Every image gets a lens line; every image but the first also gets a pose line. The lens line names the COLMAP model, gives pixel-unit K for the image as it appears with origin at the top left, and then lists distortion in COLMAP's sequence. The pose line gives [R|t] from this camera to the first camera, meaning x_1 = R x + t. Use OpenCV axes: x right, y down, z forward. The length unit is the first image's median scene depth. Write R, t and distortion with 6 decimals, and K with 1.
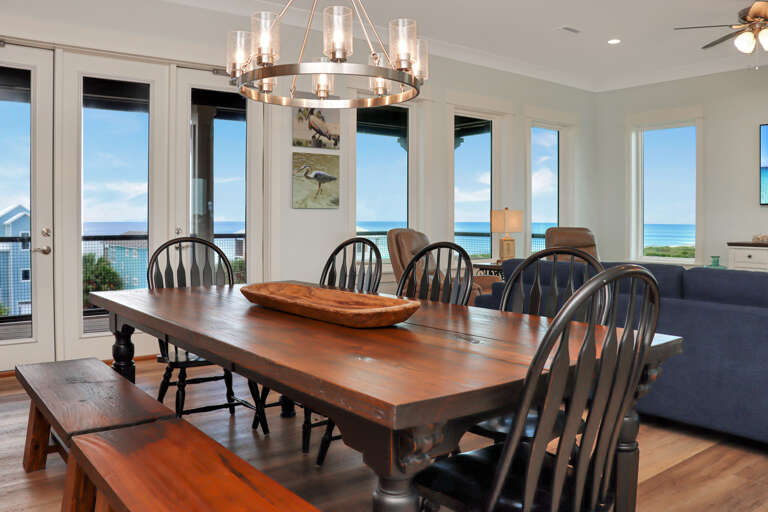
lens RADIAL K [[650.1, 0, 369.7], [0, 650.1, 265.5], [0, 0, 1]] dist [-0.166144, 0.118752]
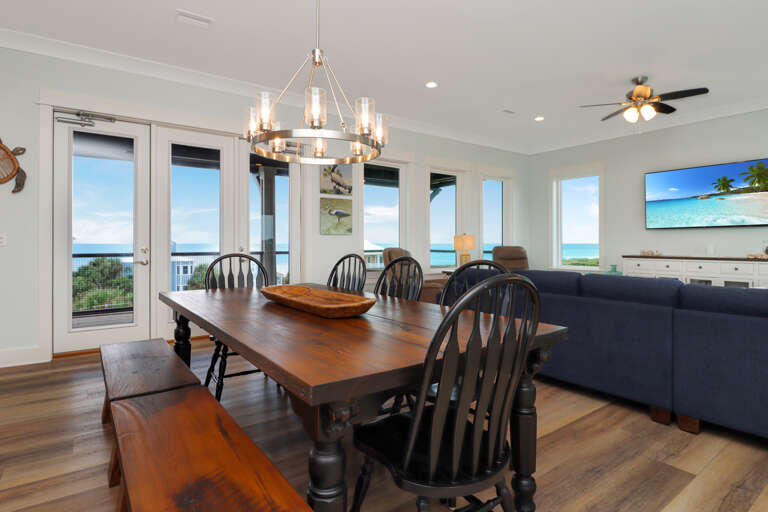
lens RADIAL K [[416.7, 0, 380.4], [0, 416.7, 256.8], [0, 0, 1]] dist [-0.006863, -0.004278]
pose [[0.999841, -0.003538, -0.017450, 0.045378], [0.002913, 0.999358, -0.035708, -0.001803], [0.017565, 0.035652, 0.999210, 0.041860]]
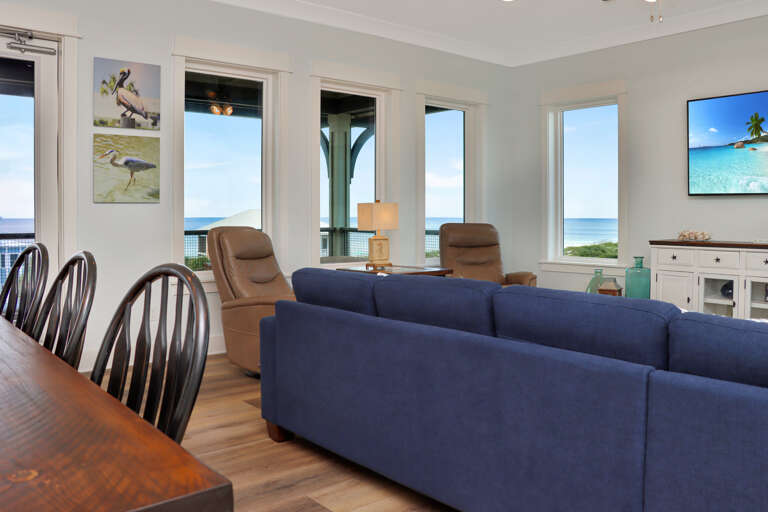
lens RADIAL K [[650.1, 0, 383.9], [0, 650.1, 263.7], [0, 0, 1]] dist [-0.166144, 0.118752]
pose [[0.998919, -0.005488, 0.046152, 0.252089], [0.005275, 0.999975, 0.004752, -0.016619], [-0.046176, -0.004503, 0.998923, 0.235033]]
